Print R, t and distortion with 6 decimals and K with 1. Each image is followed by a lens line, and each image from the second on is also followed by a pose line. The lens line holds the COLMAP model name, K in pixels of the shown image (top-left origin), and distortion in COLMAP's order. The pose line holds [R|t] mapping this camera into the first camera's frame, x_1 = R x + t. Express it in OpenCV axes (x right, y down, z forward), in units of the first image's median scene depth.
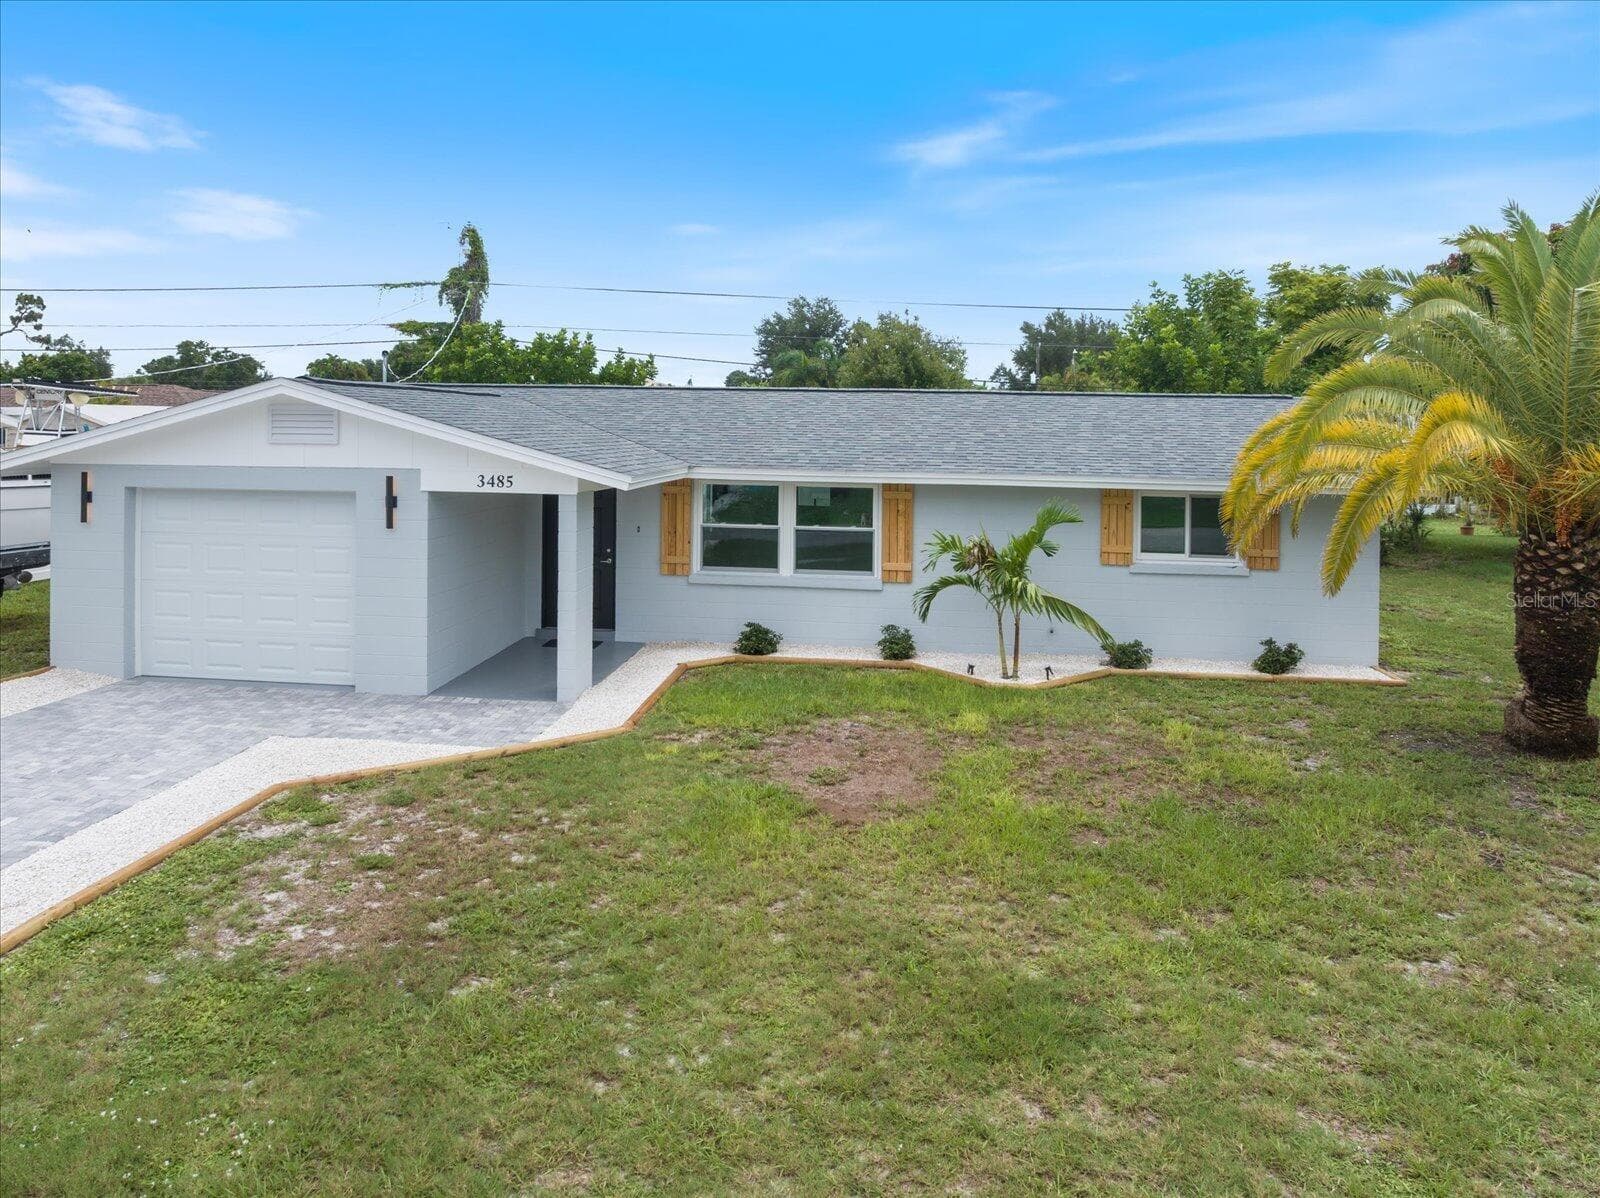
lens RADIAL K [[1176.8, 0, 792.8], [0, 1176.8, 446.8], [0, 0, 1]] dist [-0.035306, -0.003383]
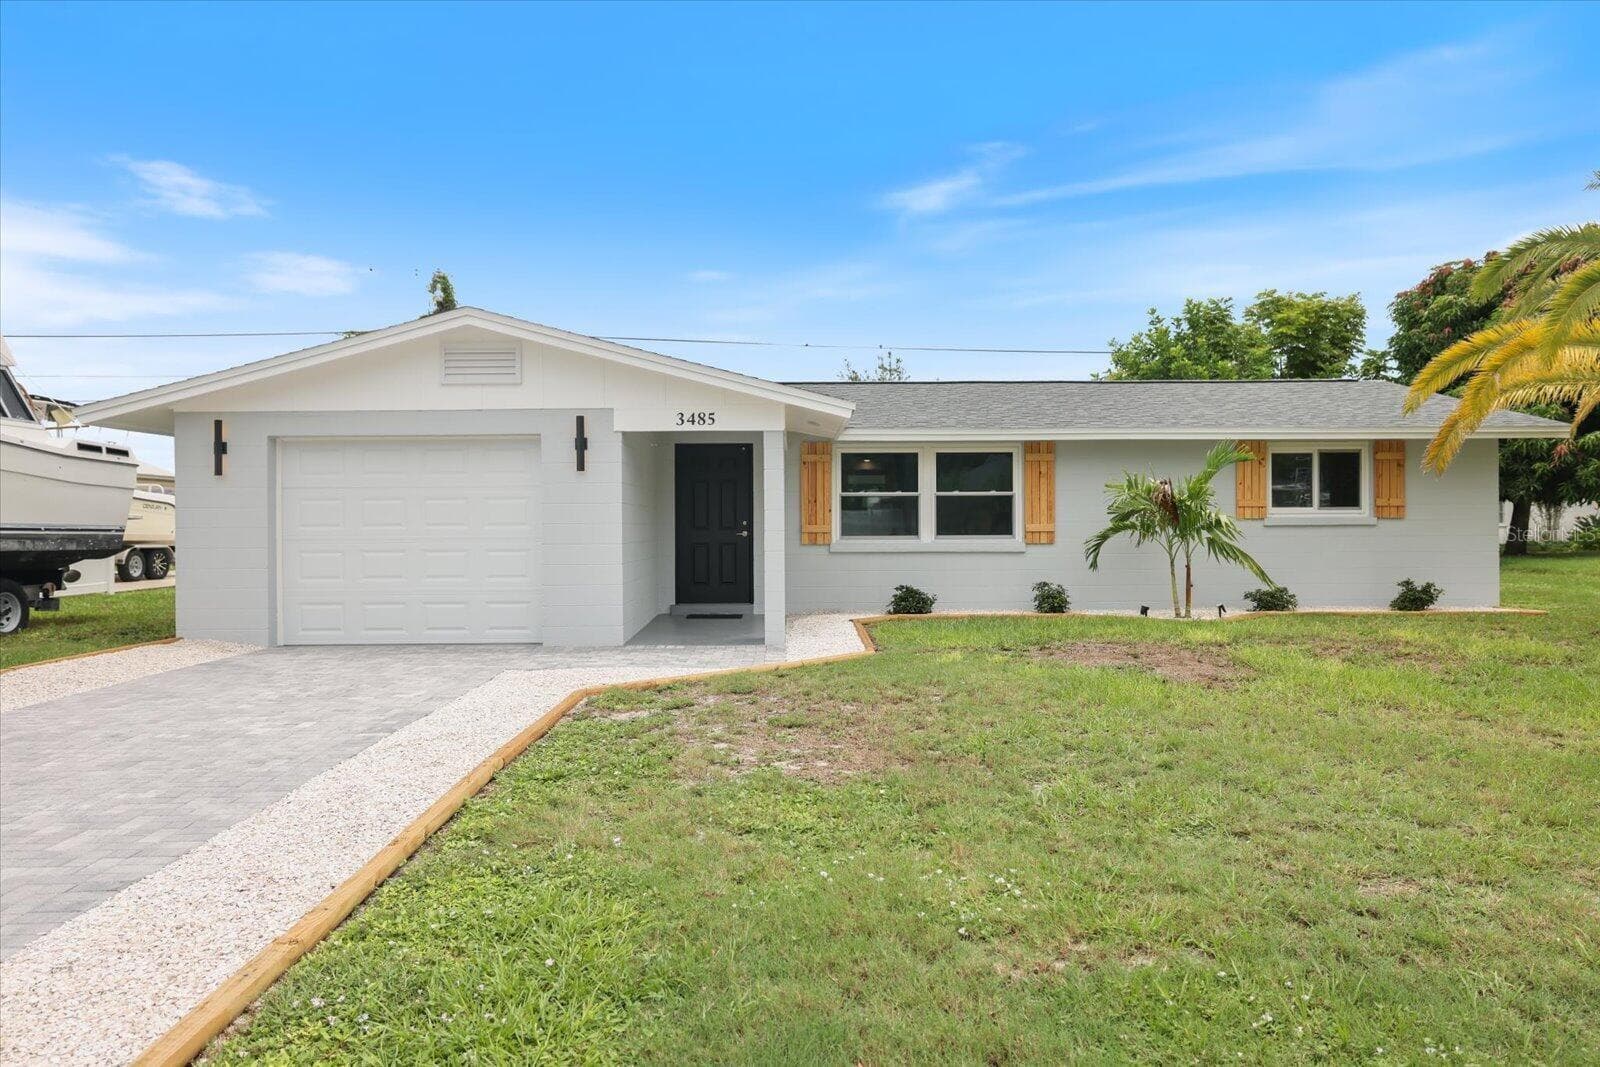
lens RADIAL K [[1137.0, 0, 803.1], [0, 1137.0, 524.8], [0, 0, 1]] dist [-0.004245, 0.052245]
pose [[0.991577, -0.021635, 0.127695, -0.261865], [0.024375, 0.999504, -0.019938, 0.125482], [-0.127200, 0.022883, 0.991613, 0.062459]]
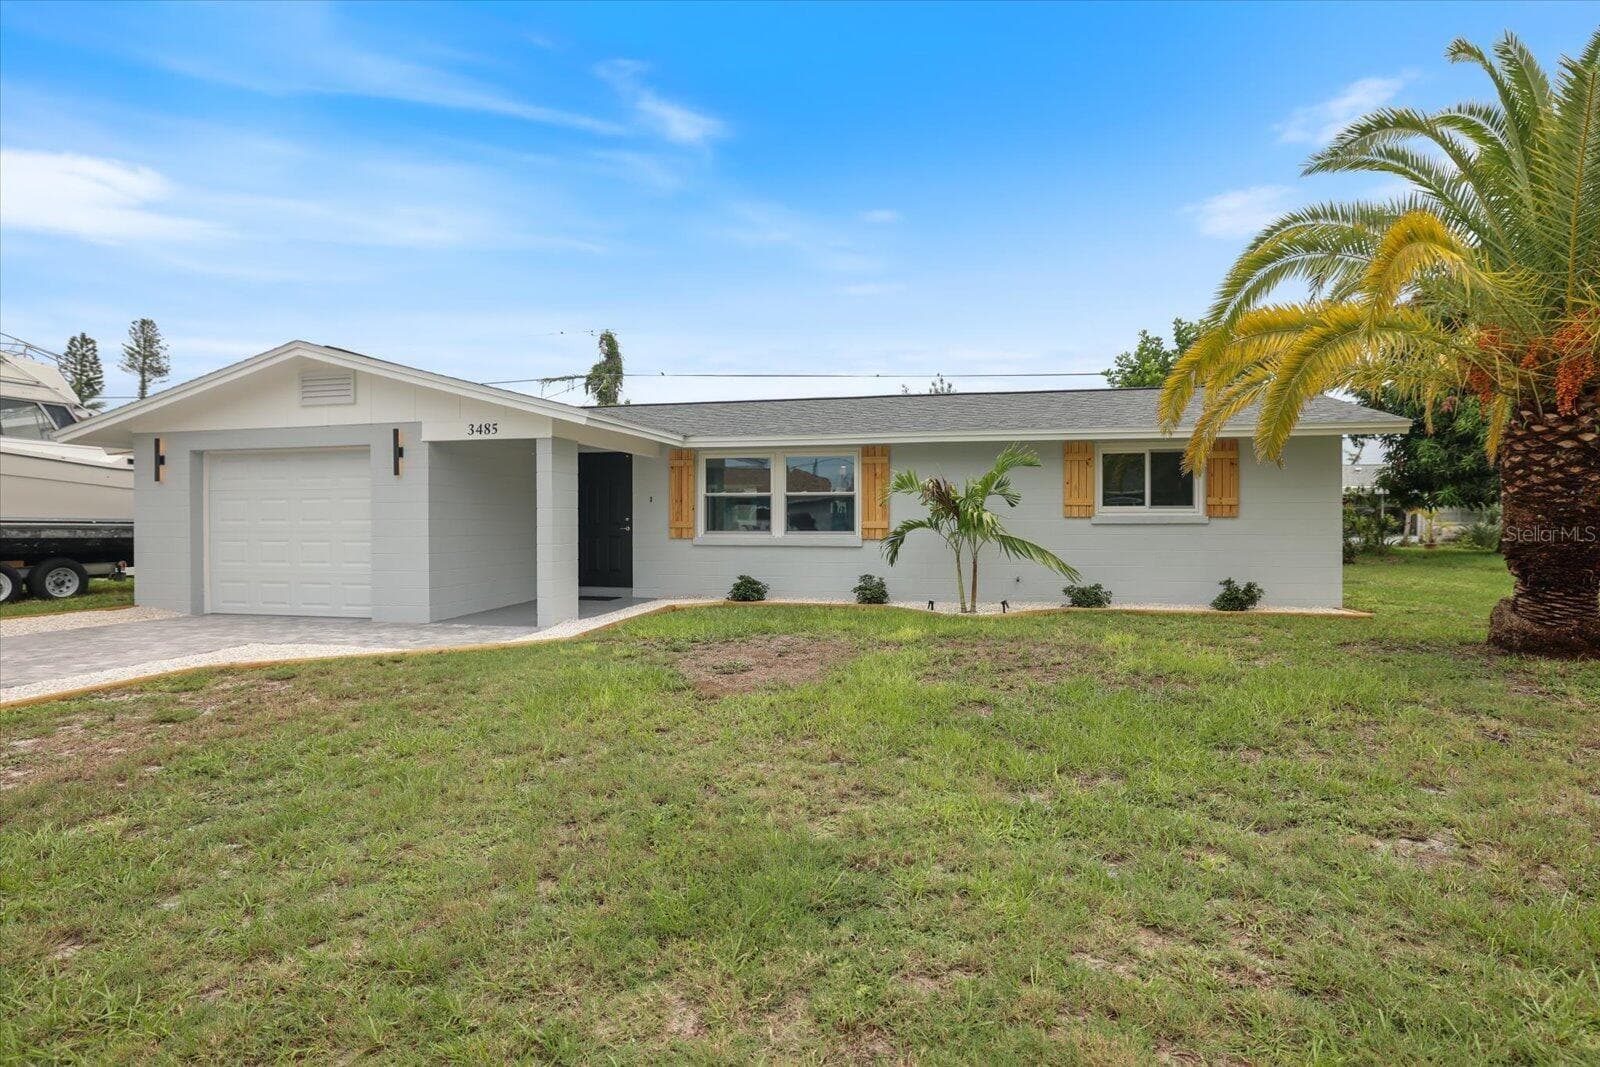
lens RADIAL K [[848.7, 0, 801.5], [0, 848.7, 529.0], [0, 0, 1]] dist [-0.040001, 0.029193]
pose [[0.993200, -0.016578, -0.115237, 0.122644], [0.015054, 0.999787, -0.014085, 0.127829], [0.115446, 0.012255, 0.993238, 0.224850]]
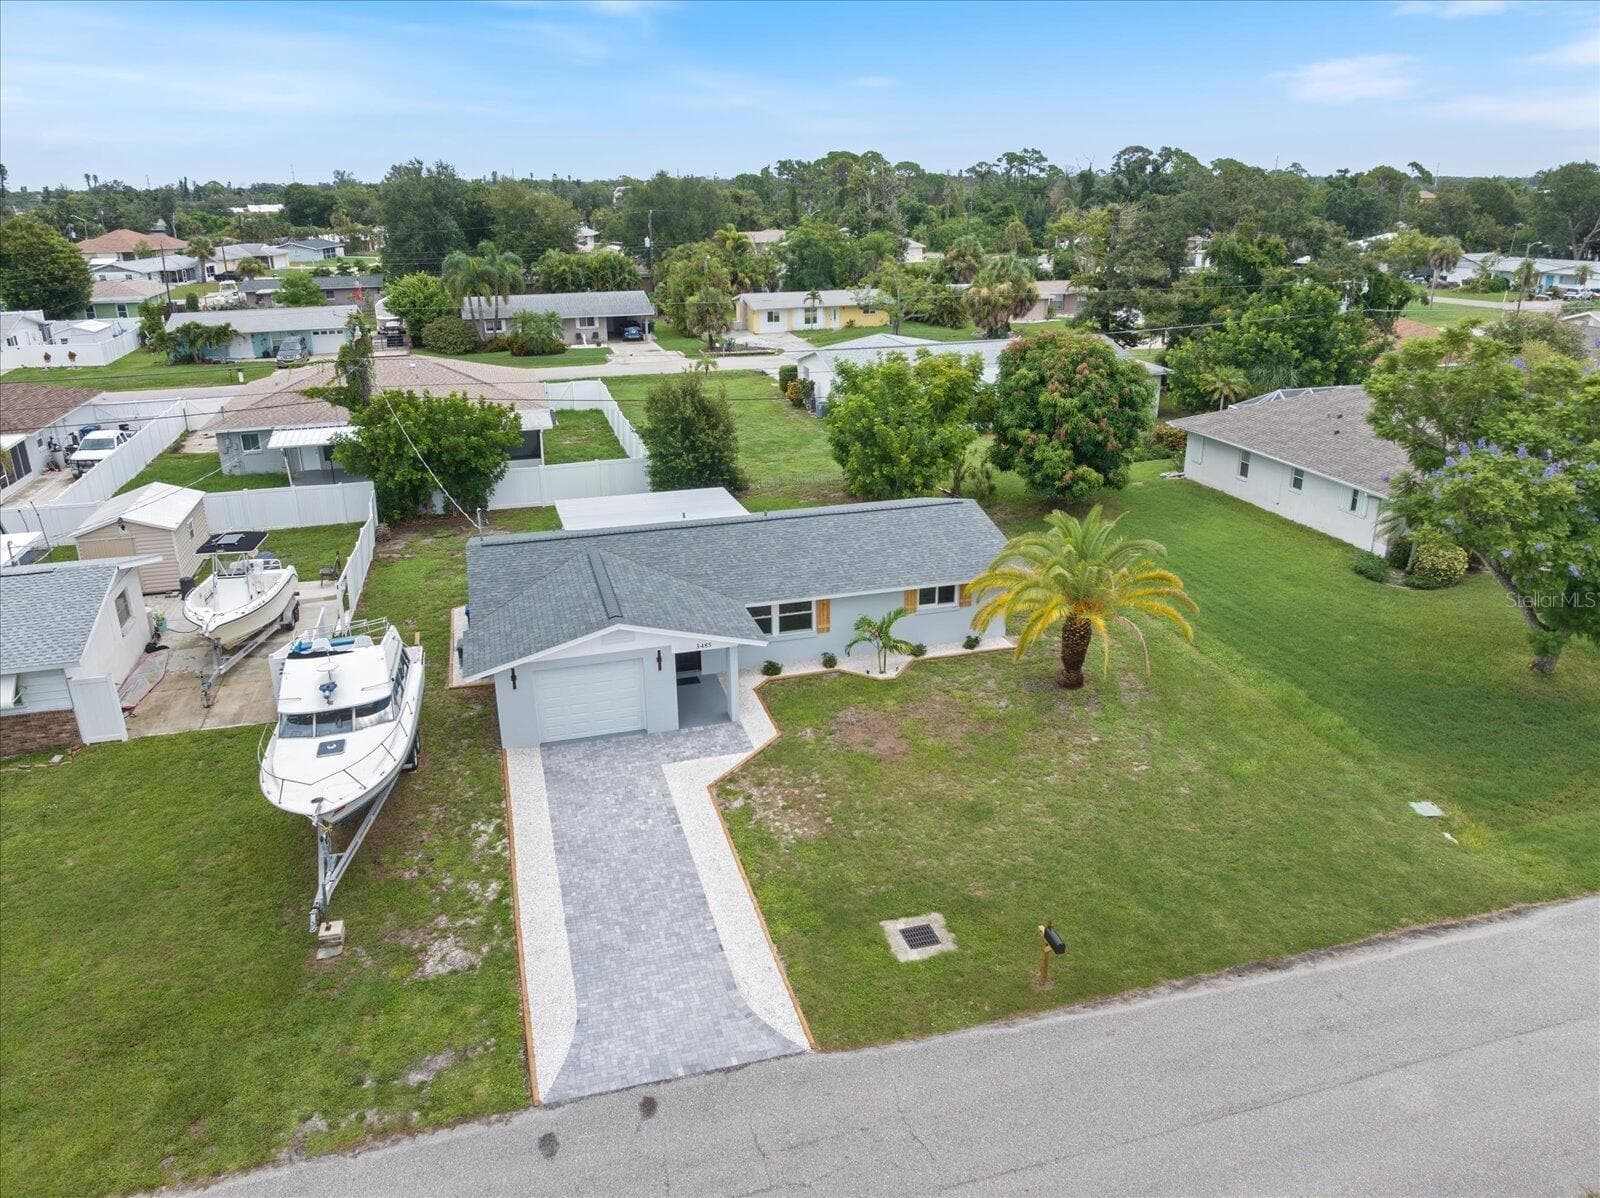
lens RADIAL K [[1125.9, 0, 802.0], [0, 1125.9, 596.7], [0, 0, 1]] dist [-0.035318, 0.000287]
pose [[0.922132, -0.157059, 0.353561, -0.795535], [0.032495, 0.942102, 0.333749, -0.761728], [-0.385508, -0.296272, 0.873846, -0.988323]]
